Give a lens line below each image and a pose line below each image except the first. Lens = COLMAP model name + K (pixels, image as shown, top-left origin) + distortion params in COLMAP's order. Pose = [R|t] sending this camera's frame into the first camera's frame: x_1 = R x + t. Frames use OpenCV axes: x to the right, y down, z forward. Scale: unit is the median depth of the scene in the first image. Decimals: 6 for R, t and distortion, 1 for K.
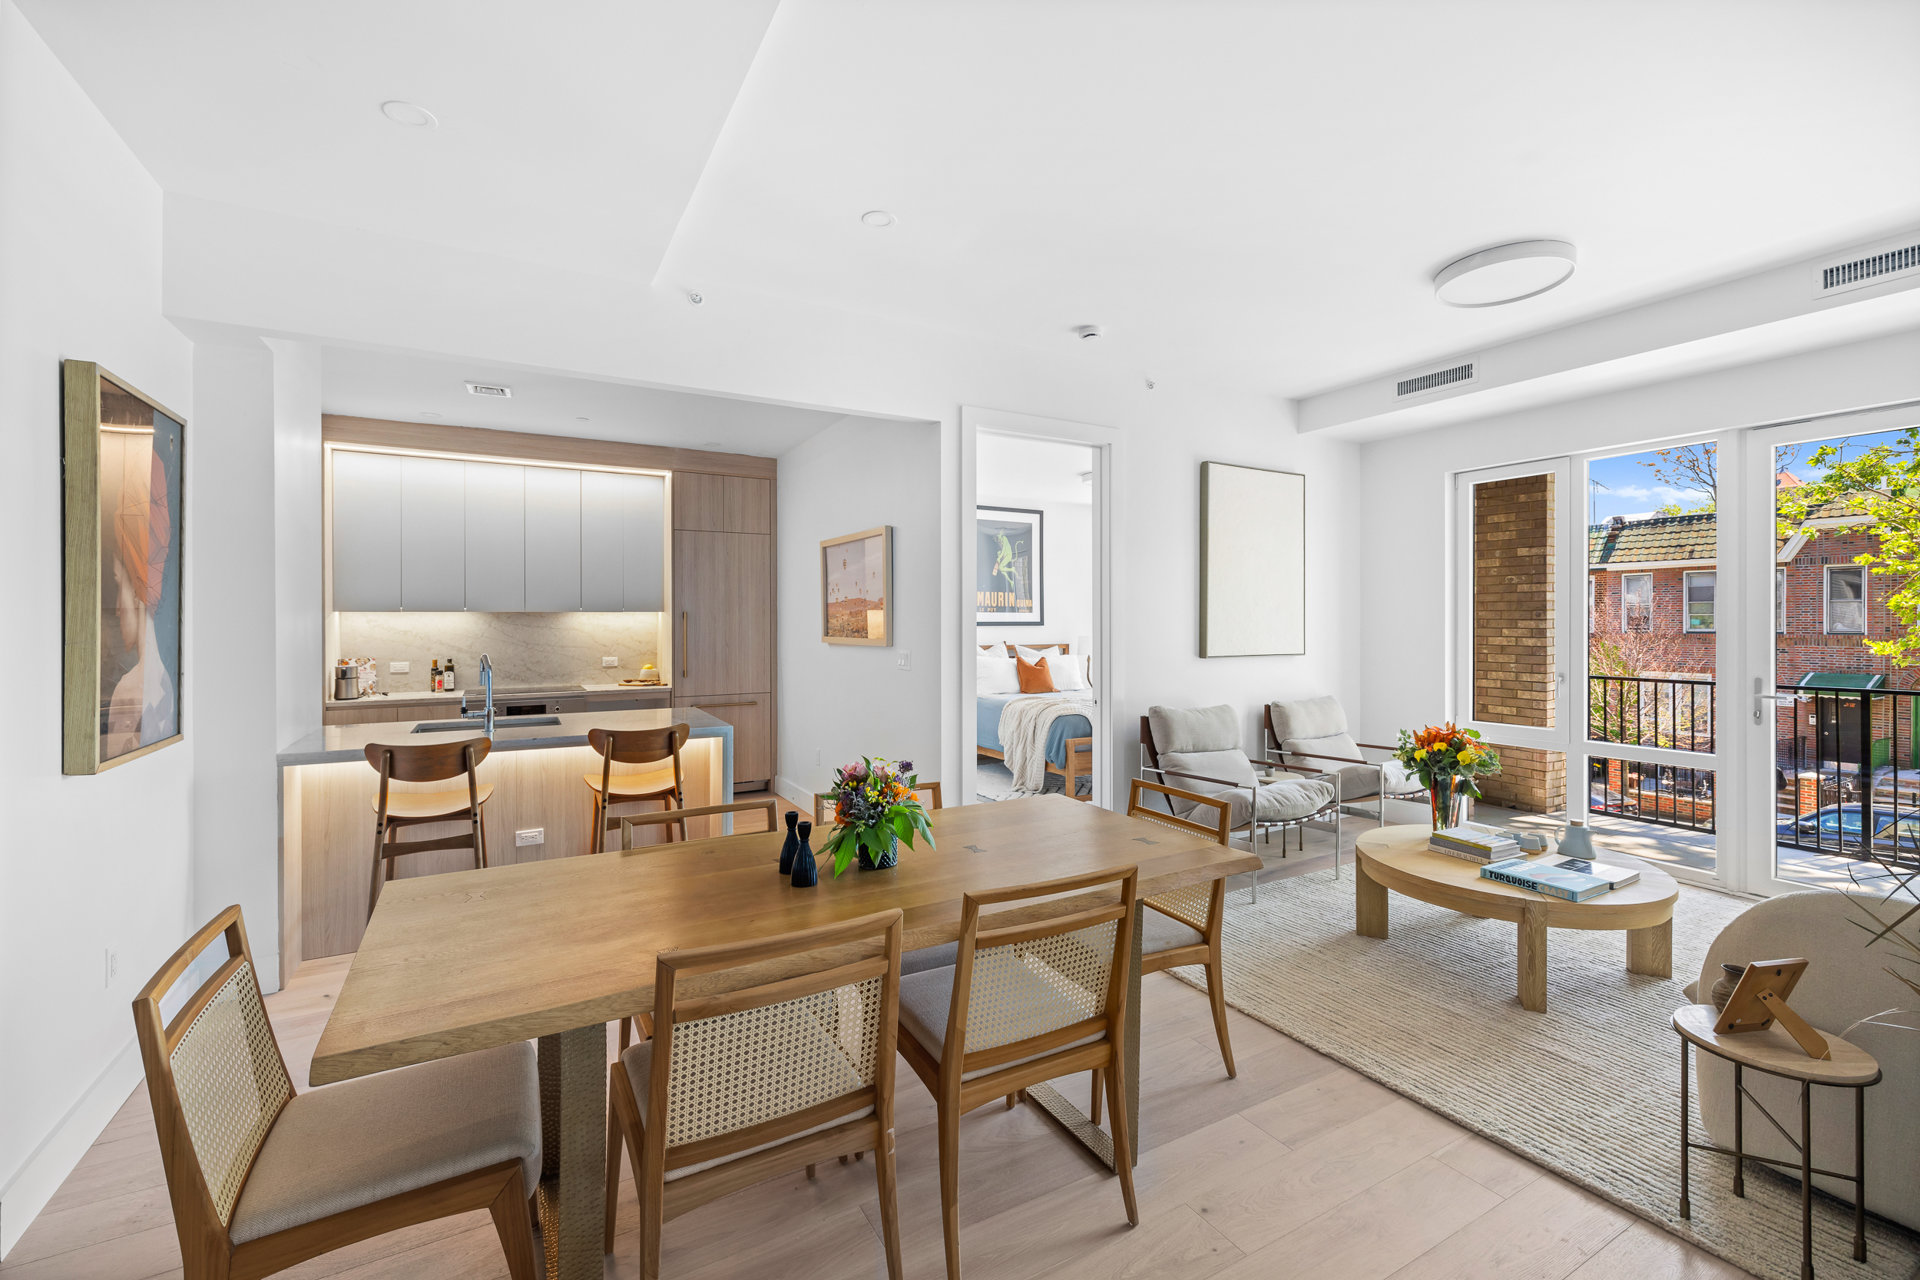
lens RADIAL K [[809.7, 0, 951.3], [0, 809.7, 624.6], [0, 0, 1]] dist [0.002313, 0.000135]
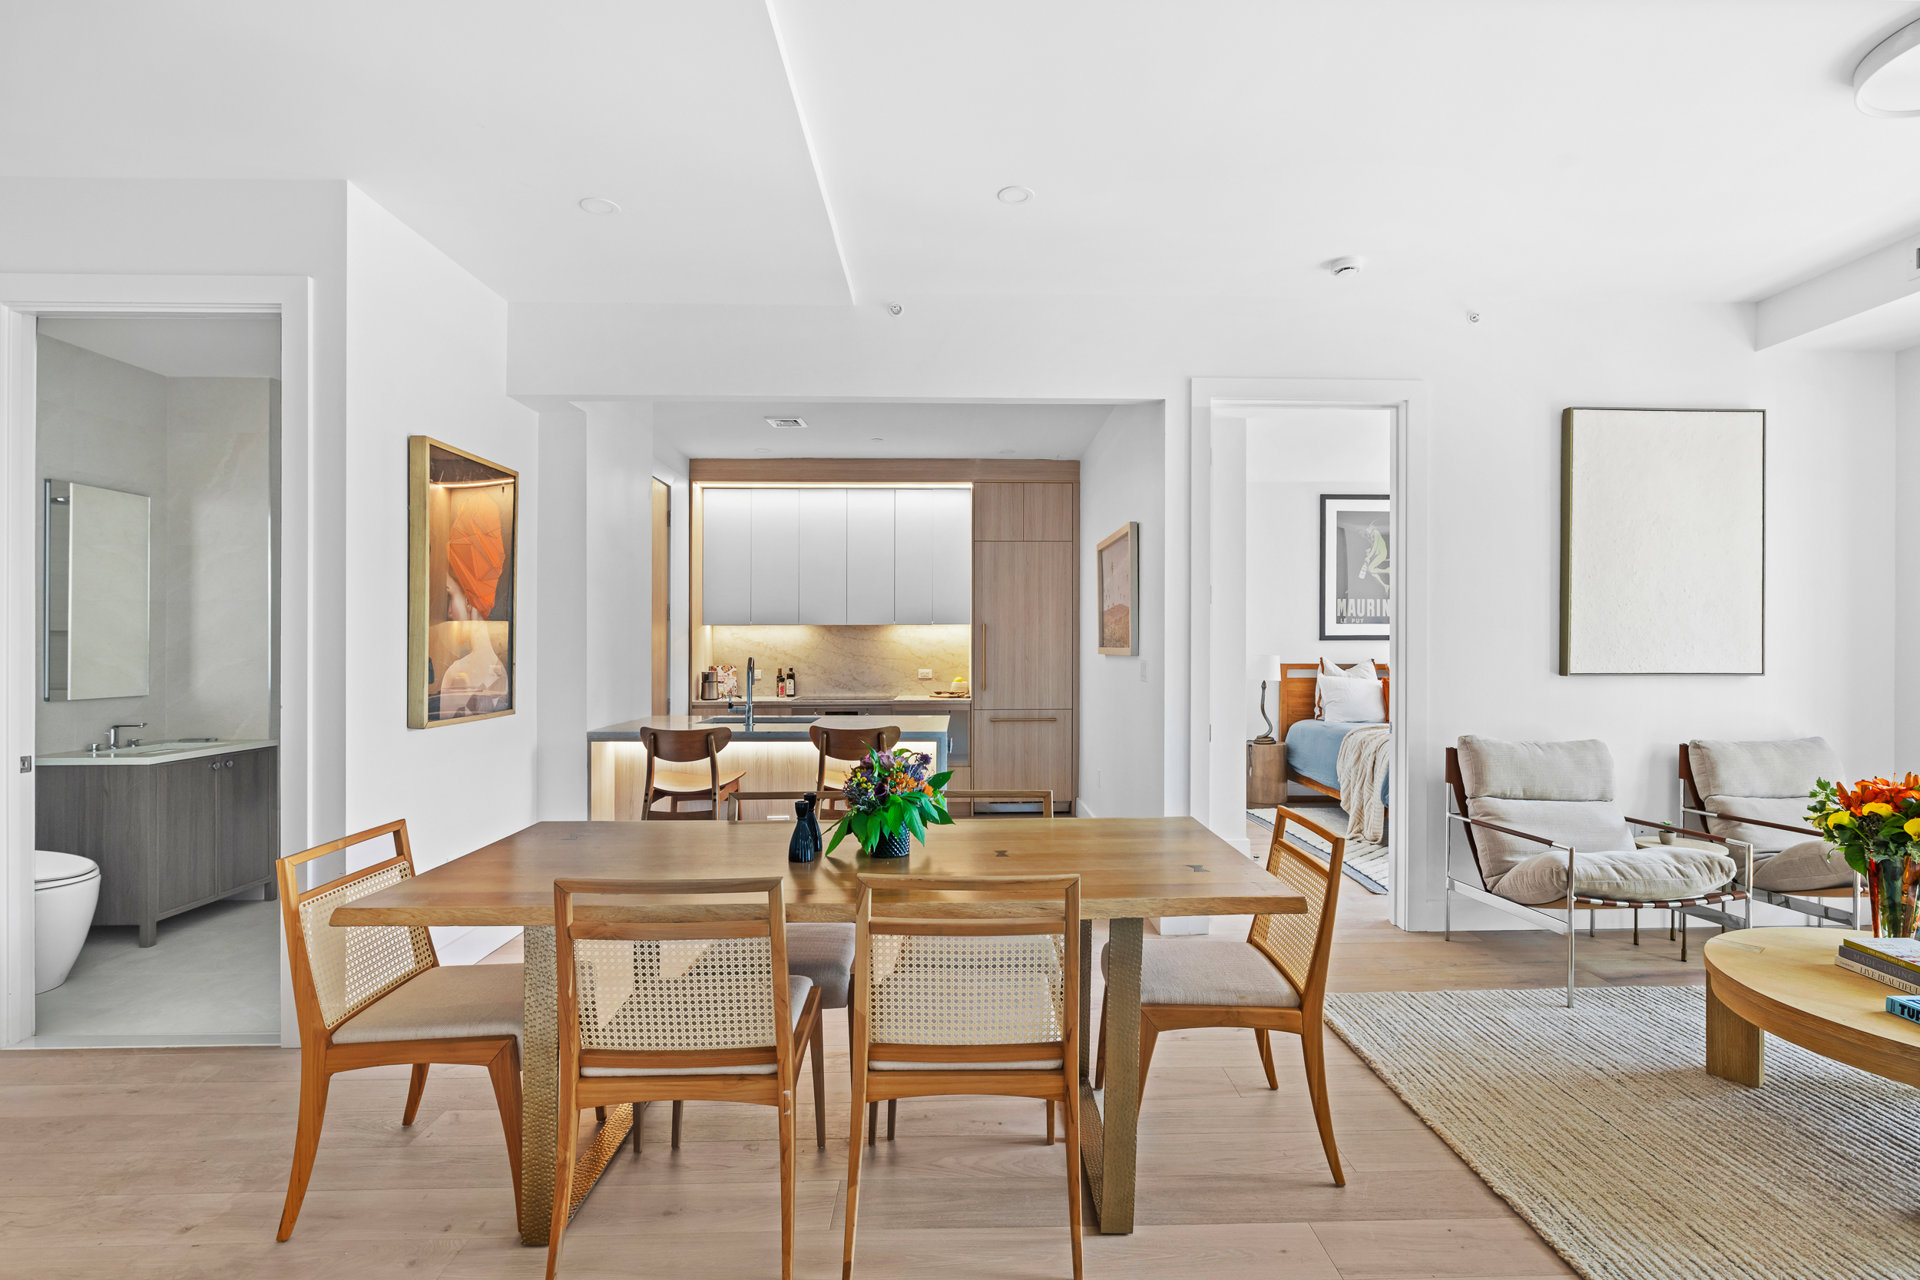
lens RADIAL K [[900.1, 0, 981.8], [0, 900.1, 646.8], [0, 0, 1]] dist [-0.002639, 0.000318]
pose [[0.885892, 0.001377, -0.463889, 0.208450], [-0.002763, 0.999994, -0.002307, 0.017457], [0.463883, 0.003325, 0.885890, 0.029015]]
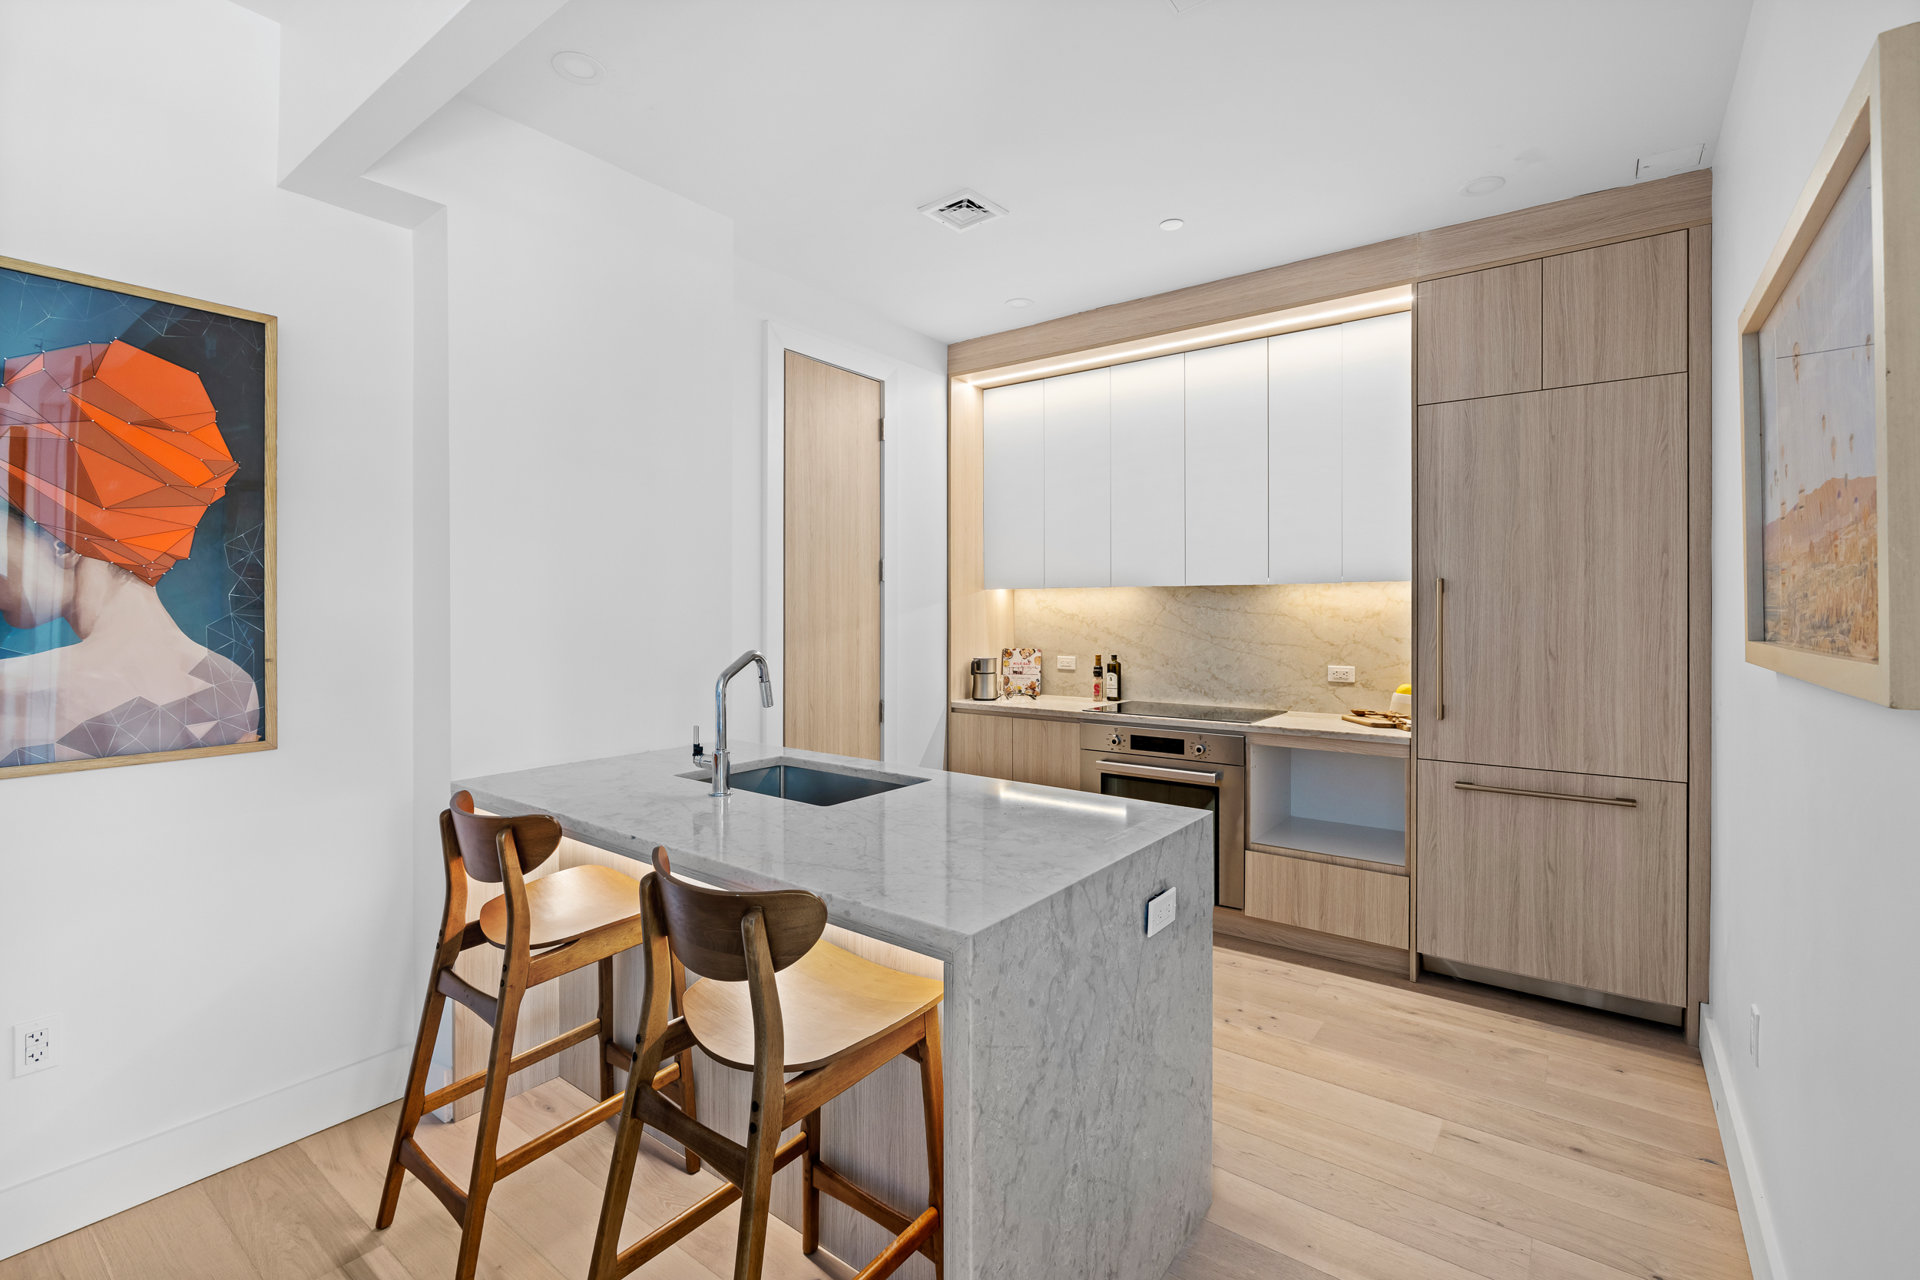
lens RADIAL K [[854.3, 0, 960.9], [0, 854.3, 602.2], [0, 0, 1]] dist [-0.002399, 0.000055]
pose [[0.405068, -0.008113, -0.914250, 0.008415], [-0.008612, 0.999882, -0.012688, 0.008055], [0.914246, 0.013013, 0.404951, 0.642001]]
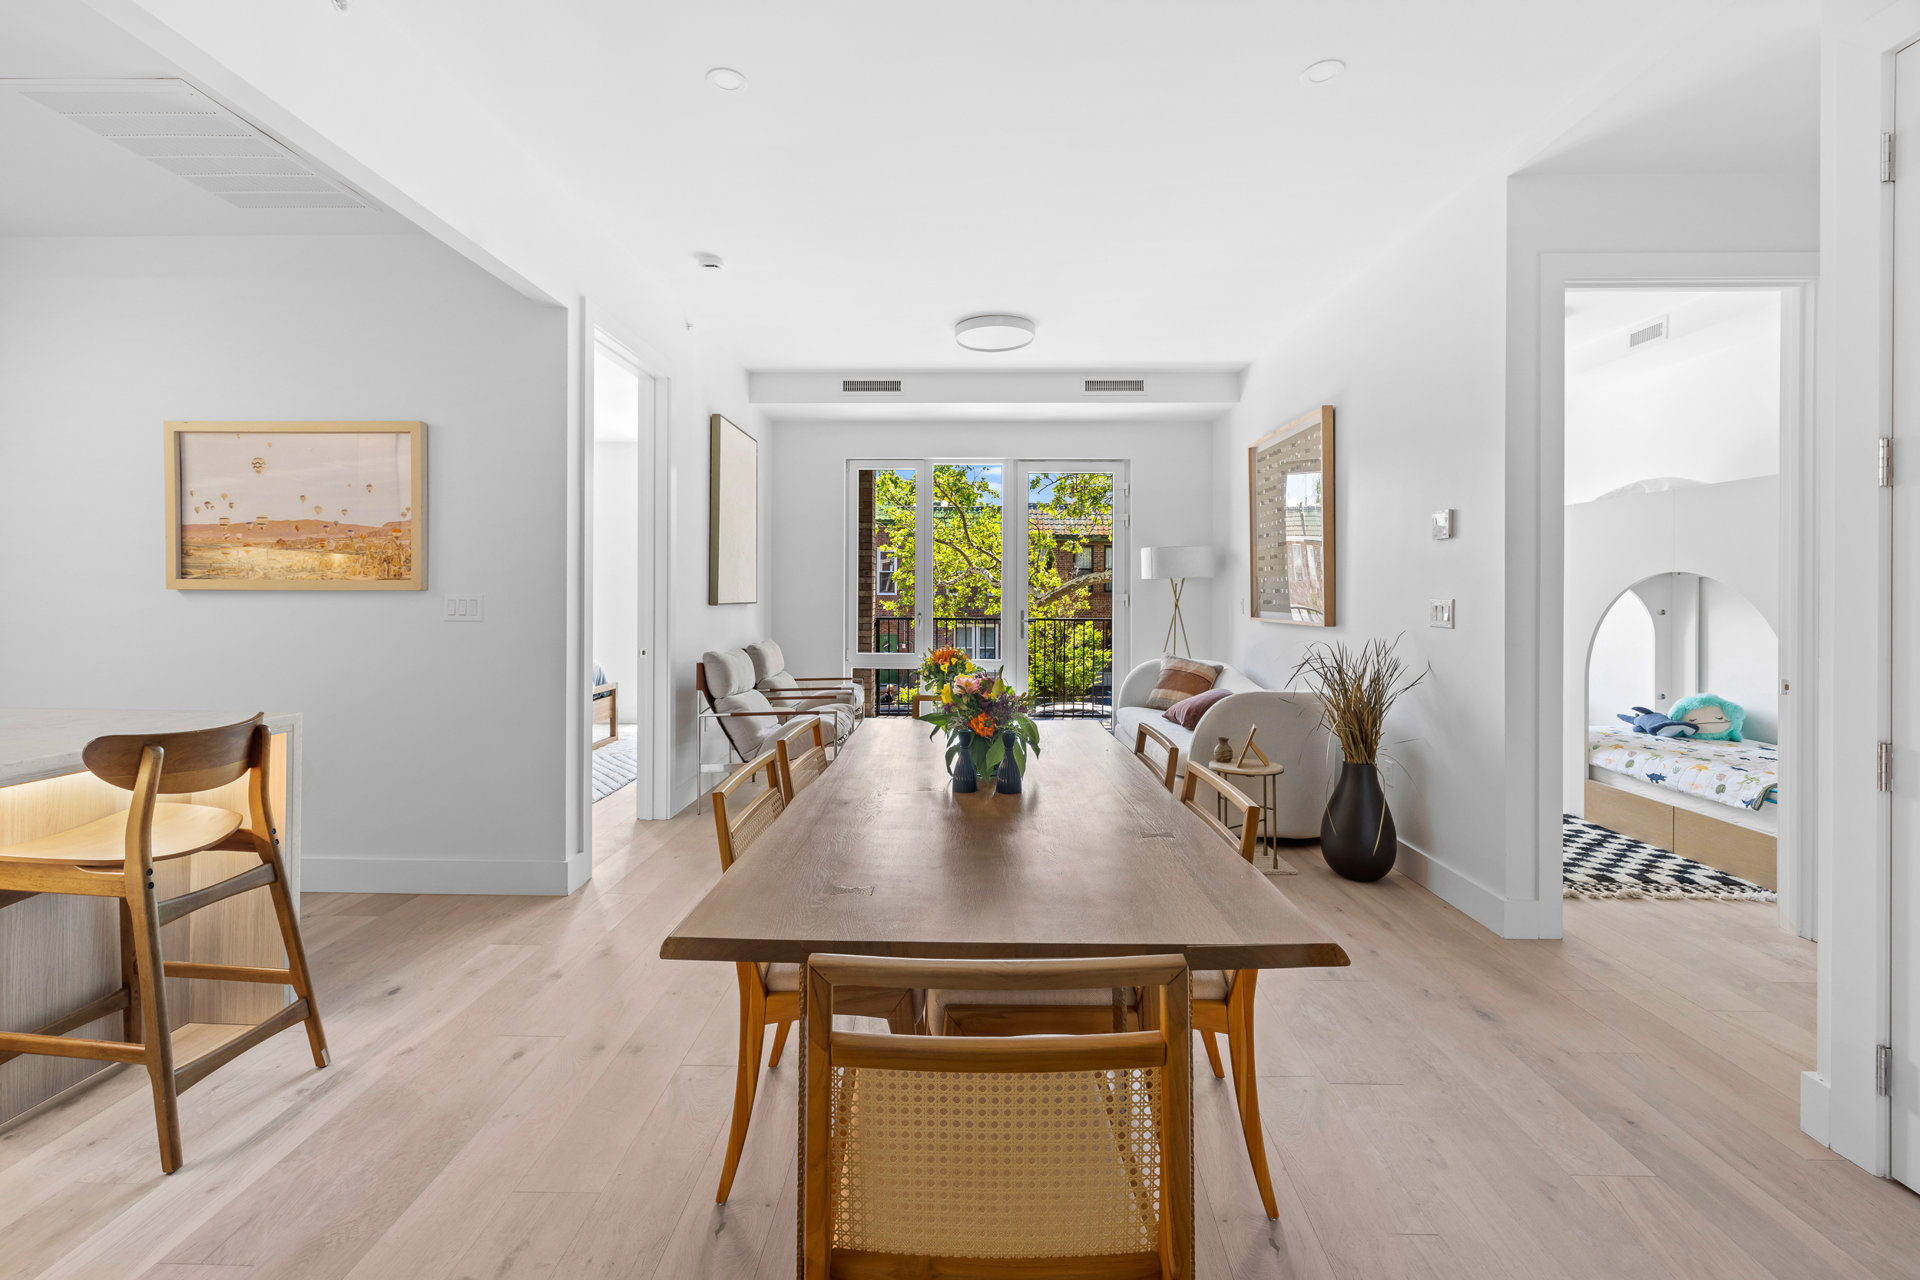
lens RADIAL K [[825.6, 0, 949.6], [0, 825.6, 594.6], [0, 0, 1]] dist [0.002282, 0.000310]
pose [[0.512031, 0.002334, 0.858964, -0.409210], [-0.001816, 0.999997, -0.001635, 0.027422], [-0.858965, -0.000723, 0.512034, 0.195668]]
